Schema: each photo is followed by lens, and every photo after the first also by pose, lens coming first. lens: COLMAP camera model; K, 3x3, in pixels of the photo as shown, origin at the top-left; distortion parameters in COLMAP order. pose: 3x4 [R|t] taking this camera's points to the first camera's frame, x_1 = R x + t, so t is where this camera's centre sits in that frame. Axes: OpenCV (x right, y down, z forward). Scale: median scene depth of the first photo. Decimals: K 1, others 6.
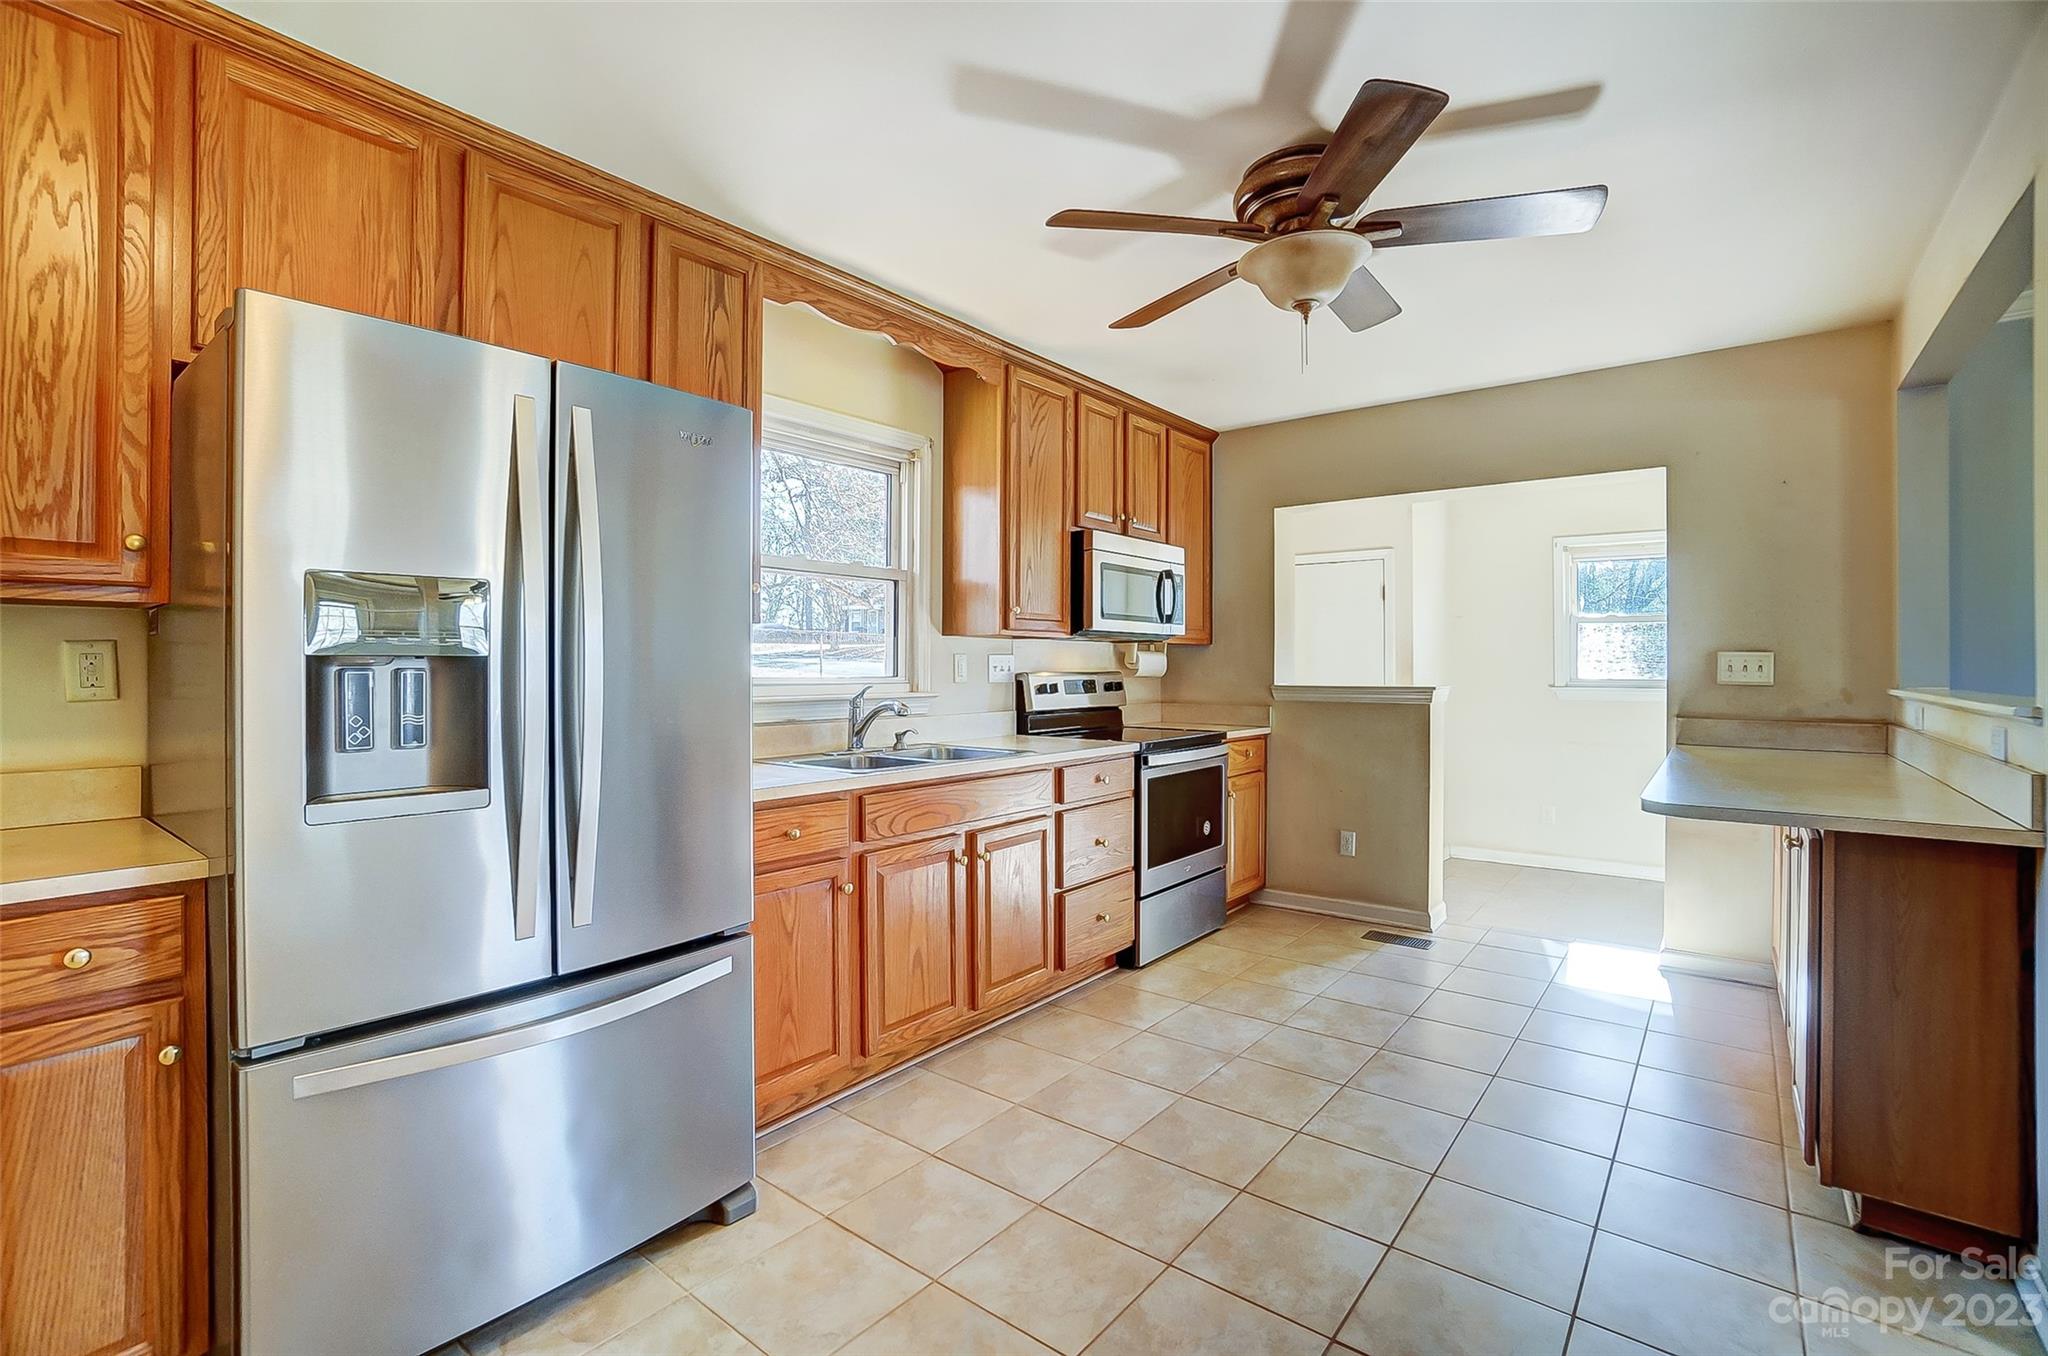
lens RADIAL K [[921.8, 0, 1015.0], [0, 921.8, 663.9], [0, 0, 1]] dist [-0.069297, 0.032598]
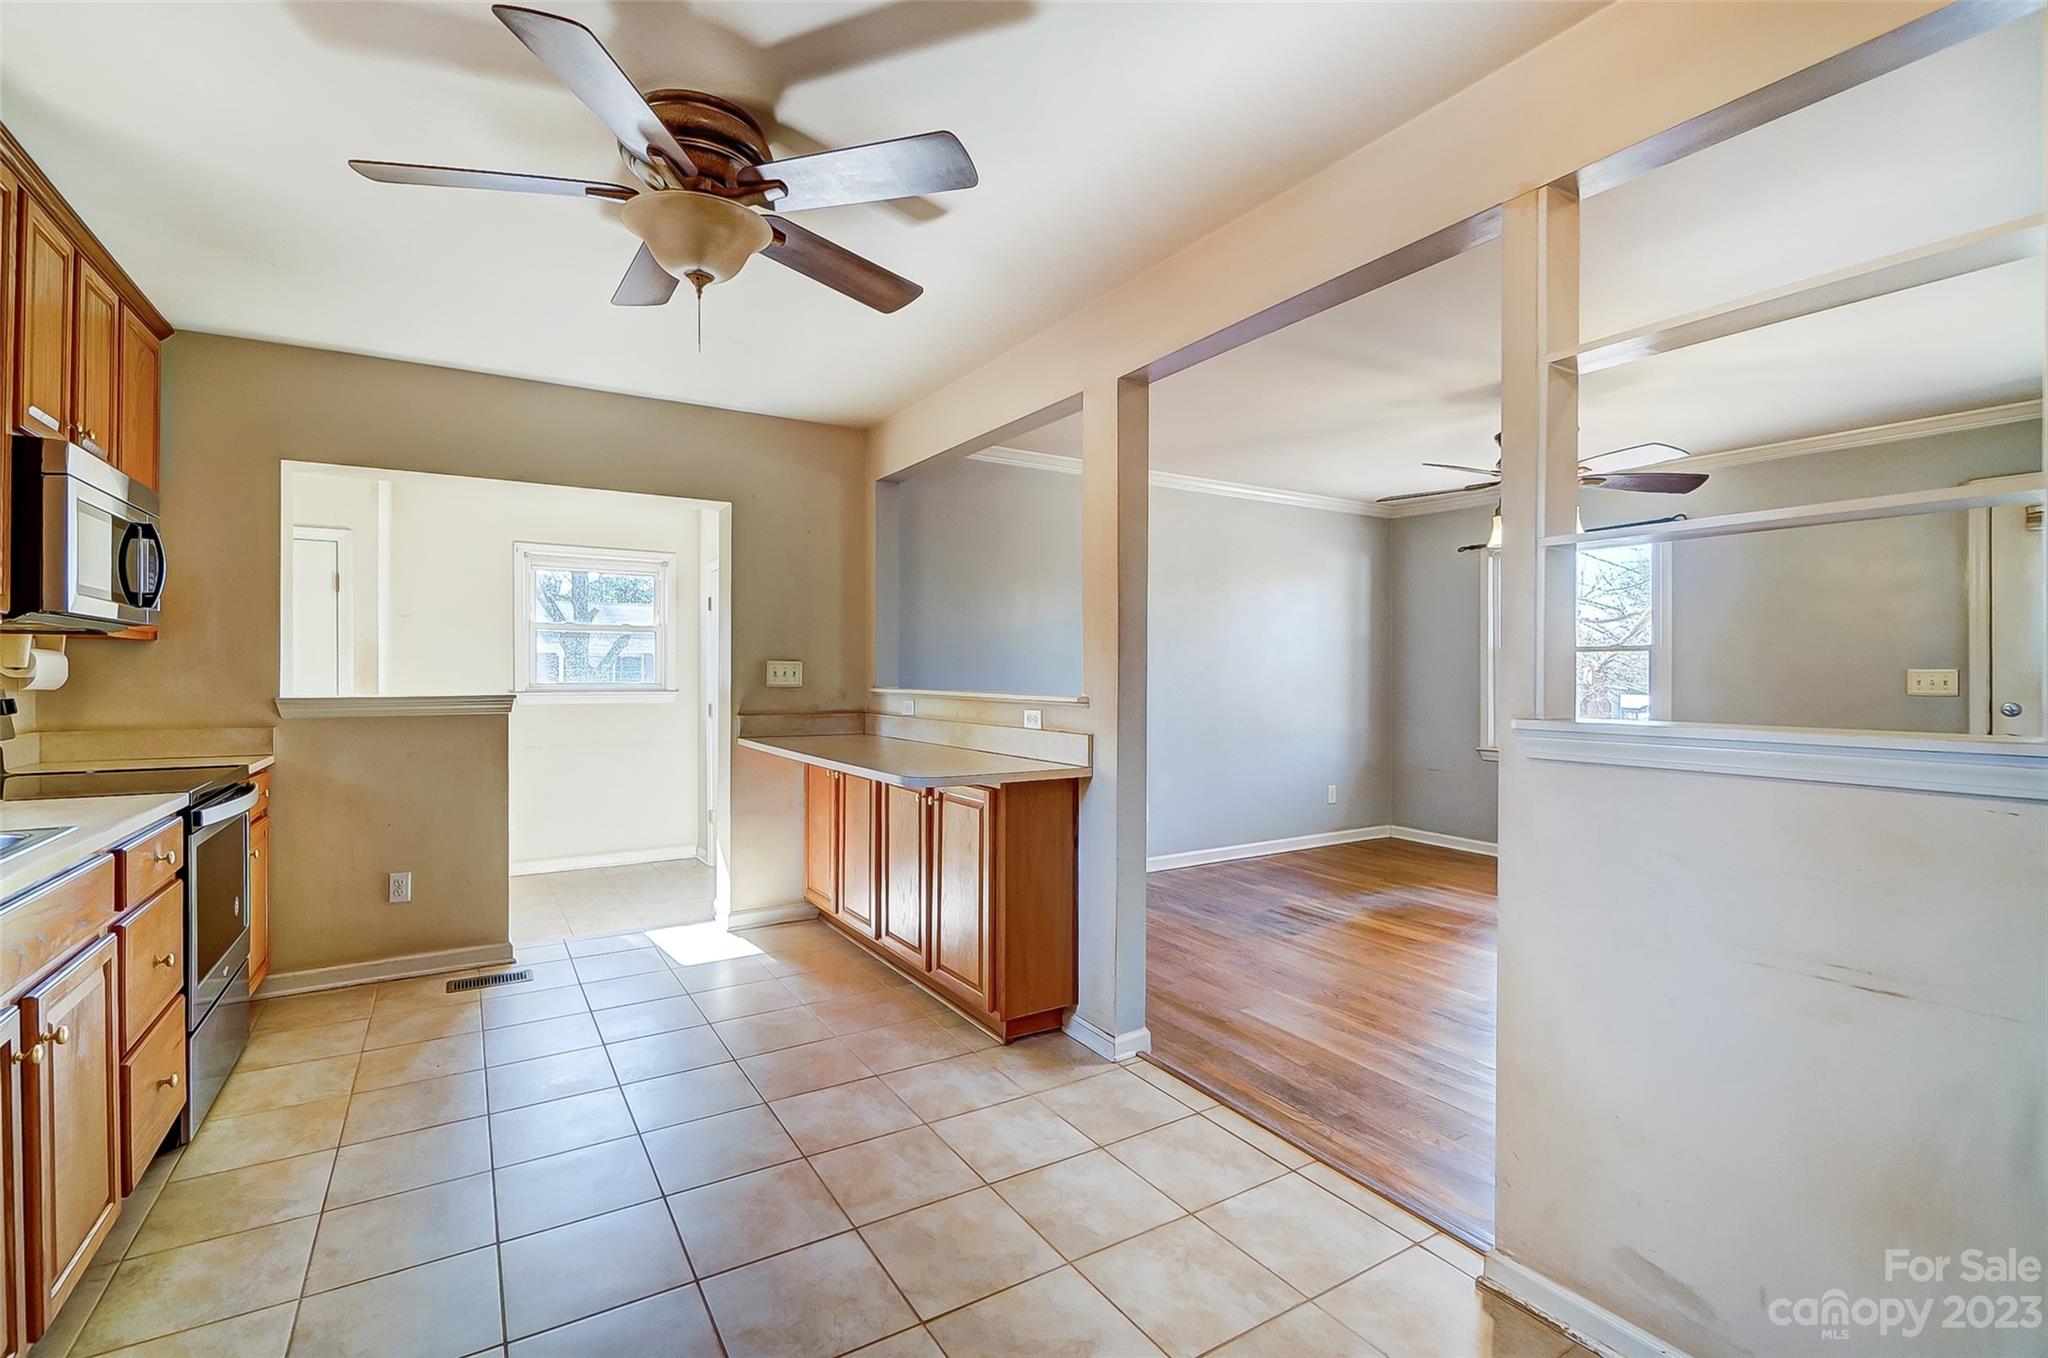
lens RADIAL K [[905.7, 0, 1019.6], [0, 905.7, 673.8], [0, 0, 1]] dist [-0.000835, -0.000751]
pose [[0.330668, -0.002893, 0.943743, -0.277422], [-0.003915, 0.999982, 0.004437, -0.002451], [-0.943739, -0.005162, 0.330651, 0.252482]]
